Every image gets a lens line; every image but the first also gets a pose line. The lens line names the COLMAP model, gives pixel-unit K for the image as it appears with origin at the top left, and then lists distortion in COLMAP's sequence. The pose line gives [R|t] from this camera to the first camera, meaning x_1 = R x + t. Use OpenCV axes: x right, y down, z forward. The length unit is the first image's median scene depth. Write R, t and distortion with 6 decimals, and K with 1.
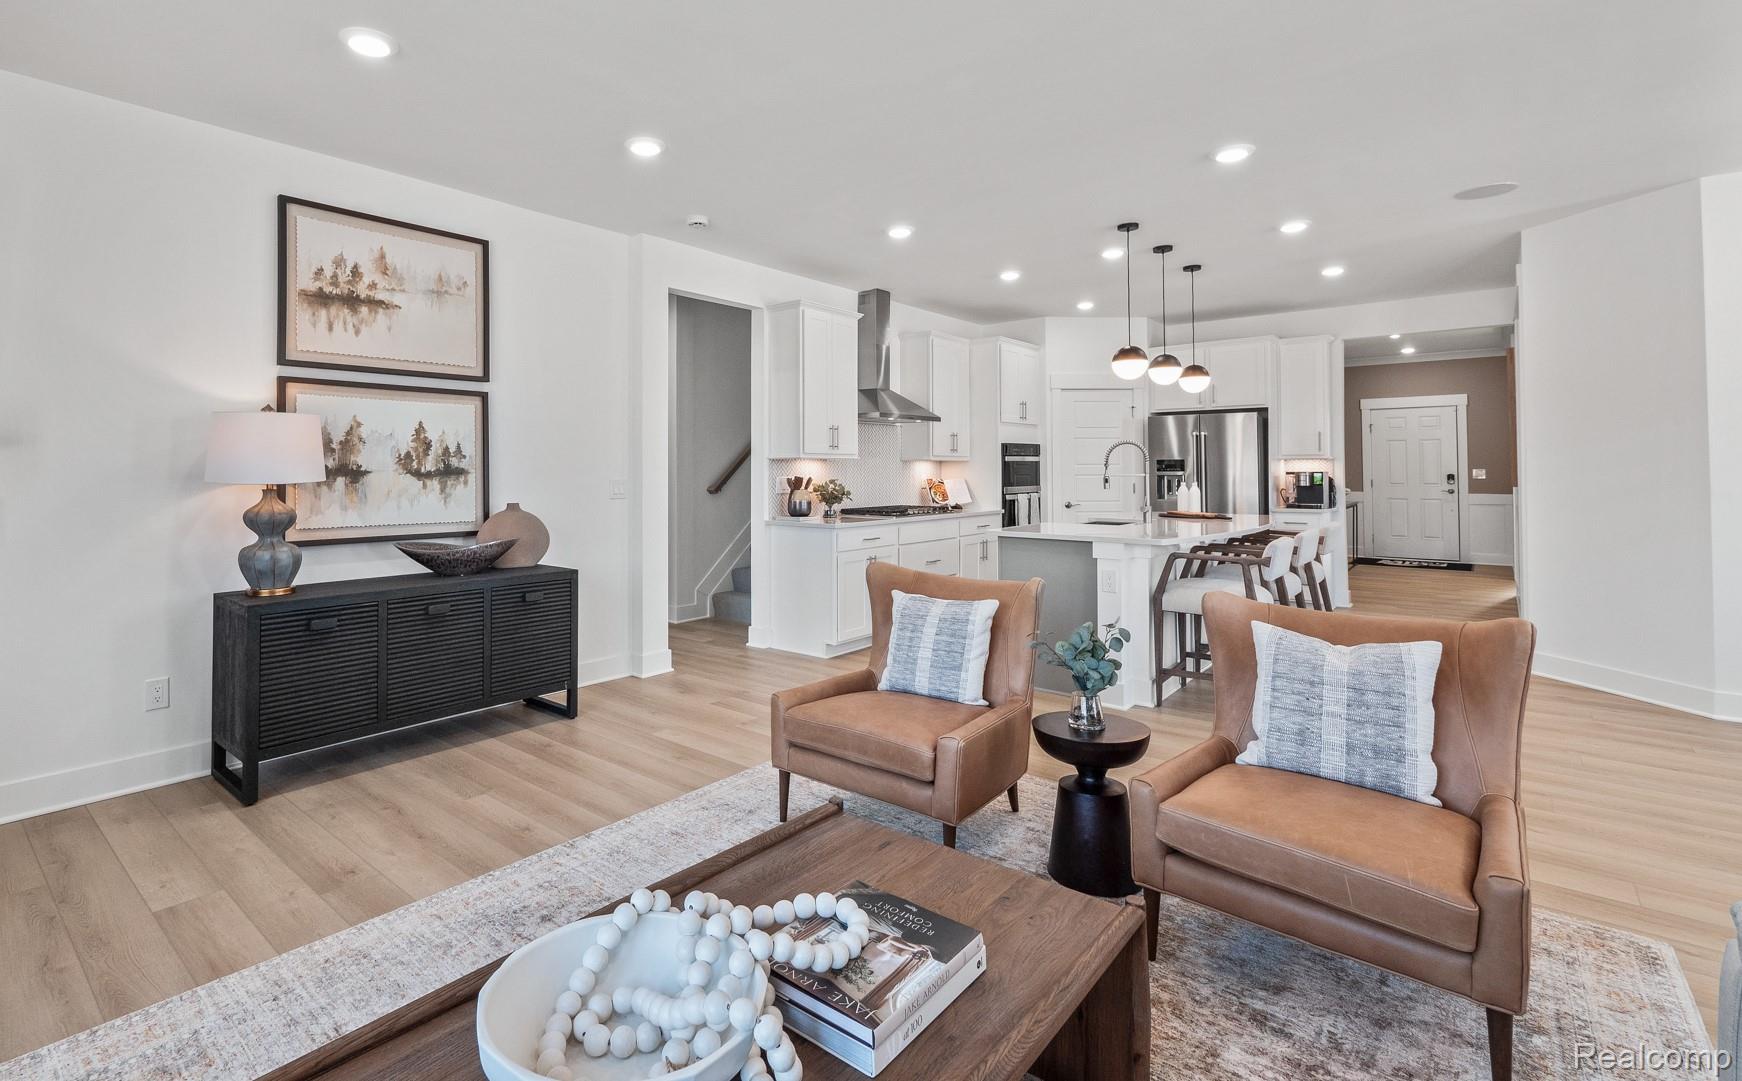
lens RADIAL K [[810.0, 0, 790.5], [0, 810.0, 465.2], [0, 0, 1]] dist [-0.005211, -0.001330]
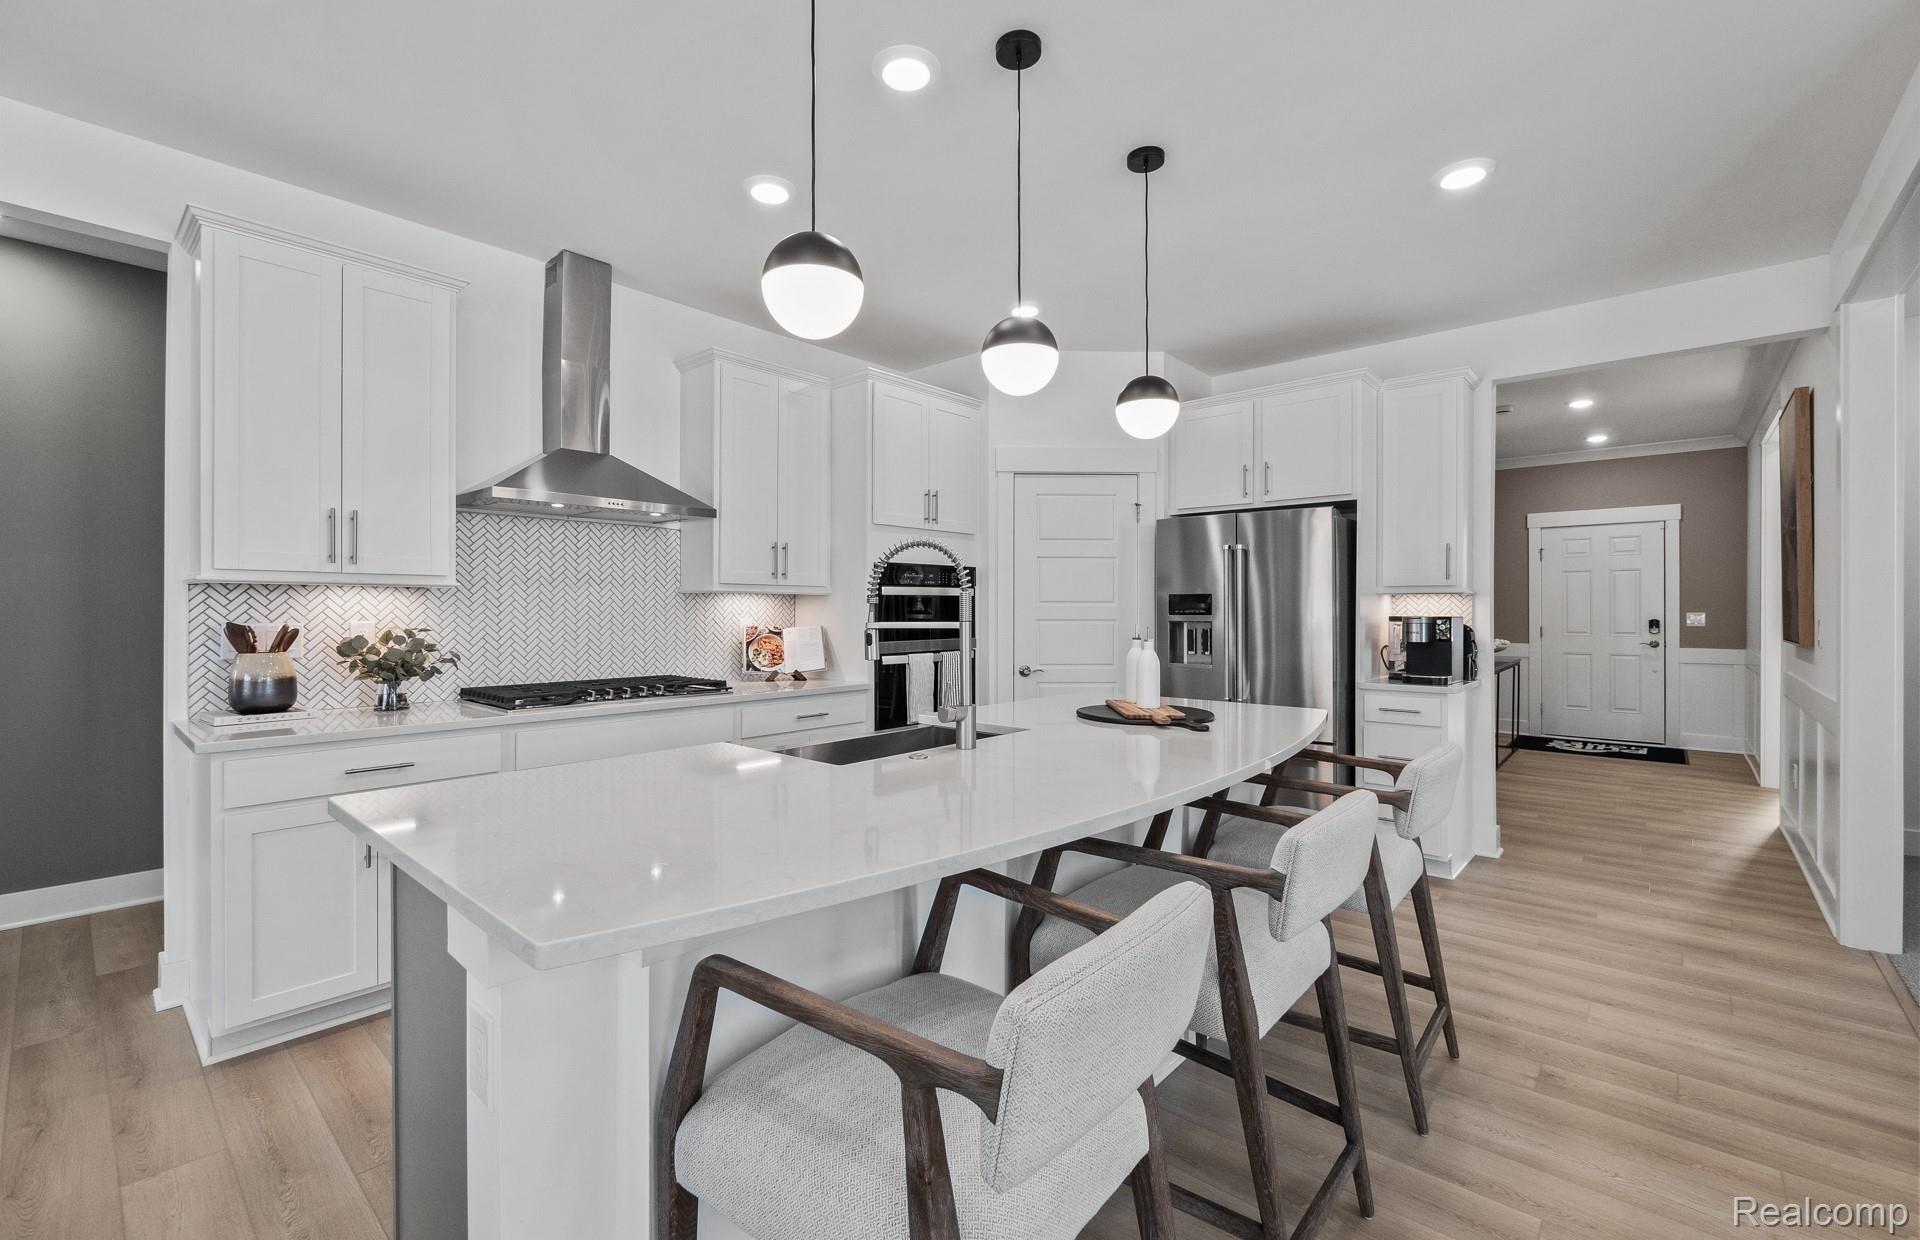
lens RADIAL K [[807.1, 0, 960.0], [0, 807.1, 620.0], [0, 0, 1]] dist [-0.009572, 0.000121]
pose [[0.999989, 0.004292, -0.001673, 0.317849], [-0.004260, 0.999818, 0.018597, 0.001687], [0.001752, -0.018589, 0.999826, 0.443336]]
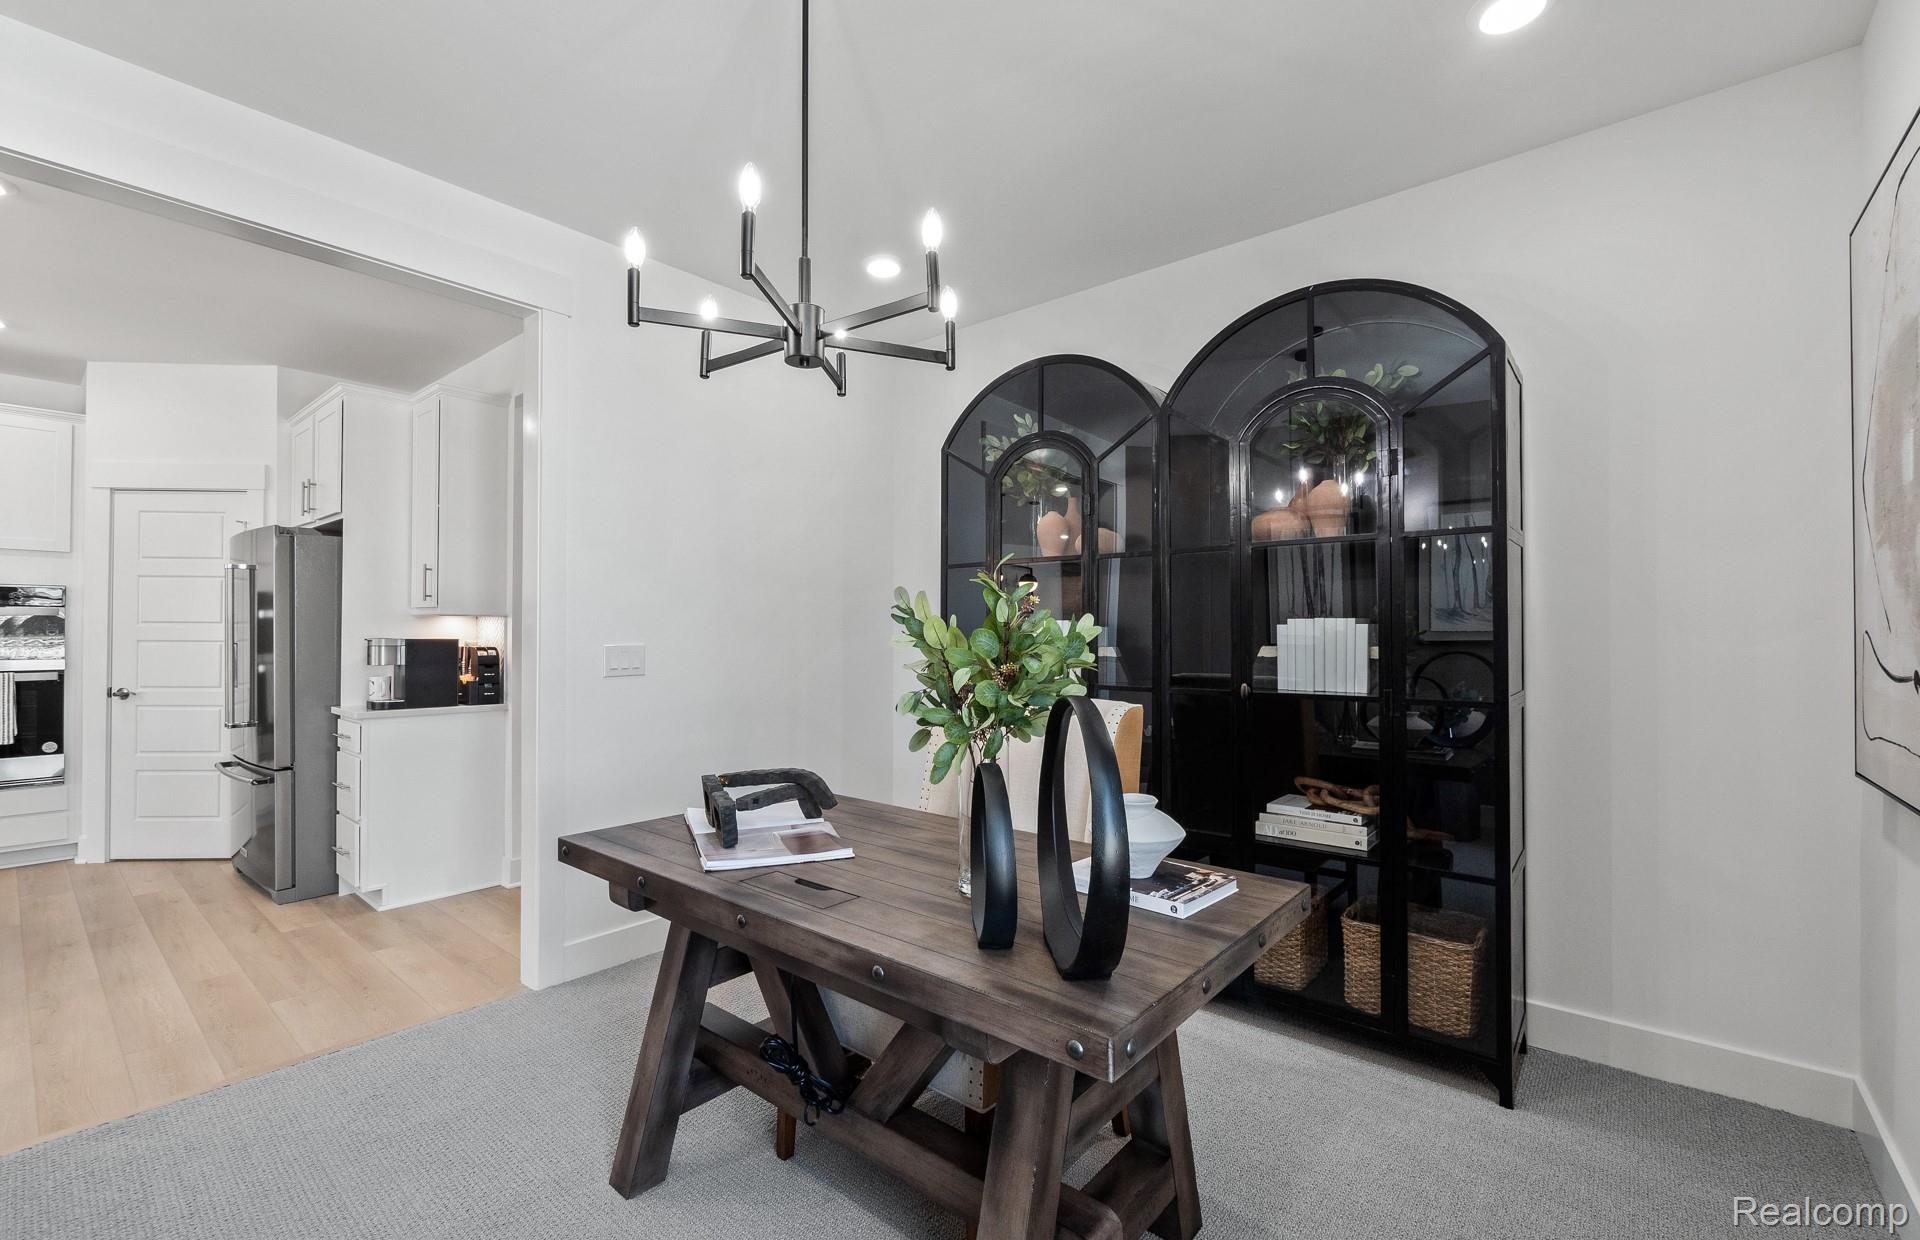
lens RADIAL K [[807.1, 0, 960.0], [0, 807.1, 620.0], [0, 0, 1]] dist [-0.009572, 0.000121]
pose [[0.999670, 0.004526, 0.025285, 1.005325], [-0.004358, 0.999968, -0.006694, -0.000766], [-0.025314, 0.006582, 0.999658, 0.449084]]
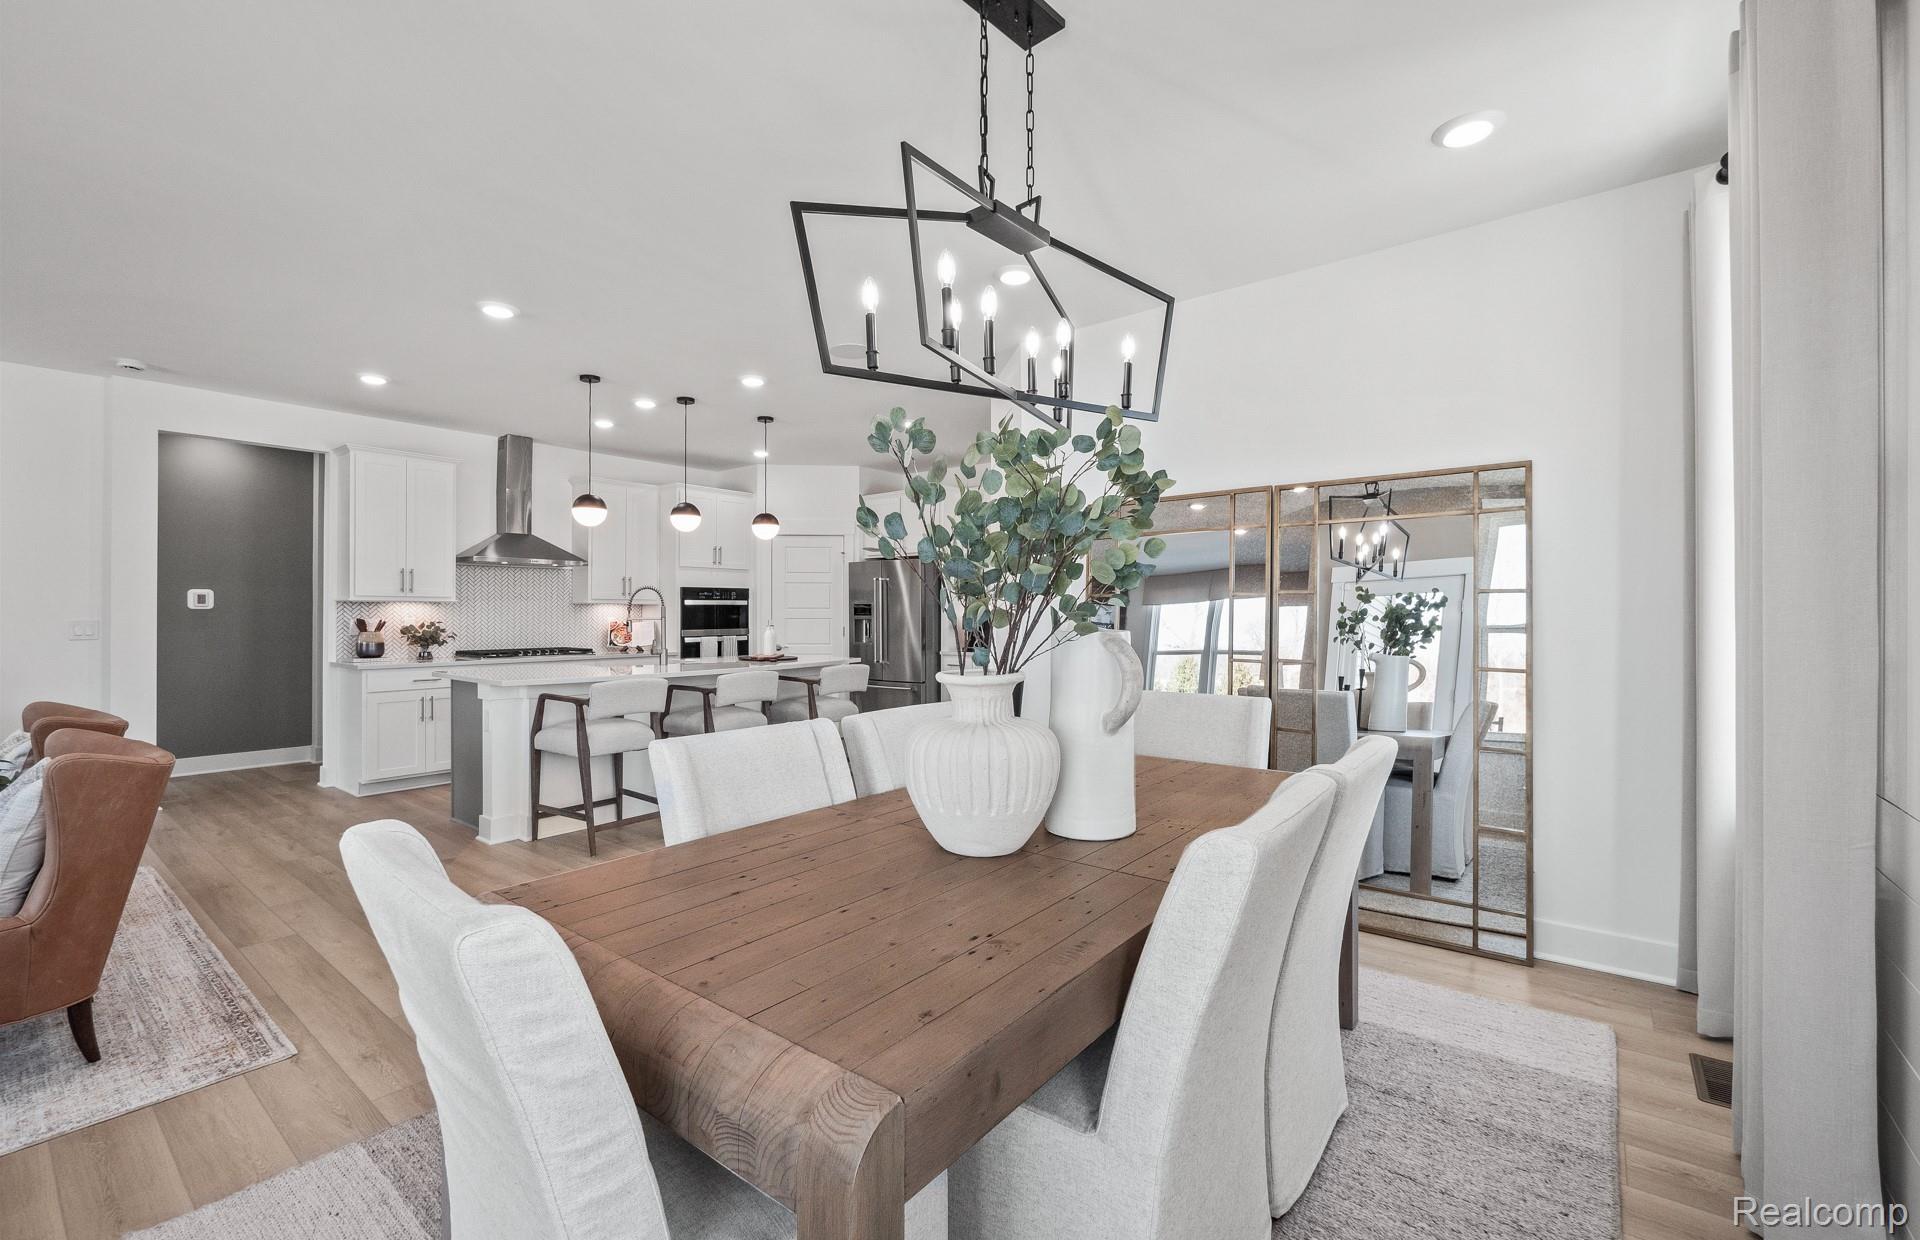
lens RADIAL K [[799.5, 0, 960.0], [0, 799.5, 620.0], [0, 0, 1]] dist [0.002120, 0.000349]
pose [[0.998429, 0.003741, 0.055911, 0.554306], [-0.004636, 0.999863, 0.015887, -0.003245], [-0.055844, -0.016121, 0.998309, -0.035869]]
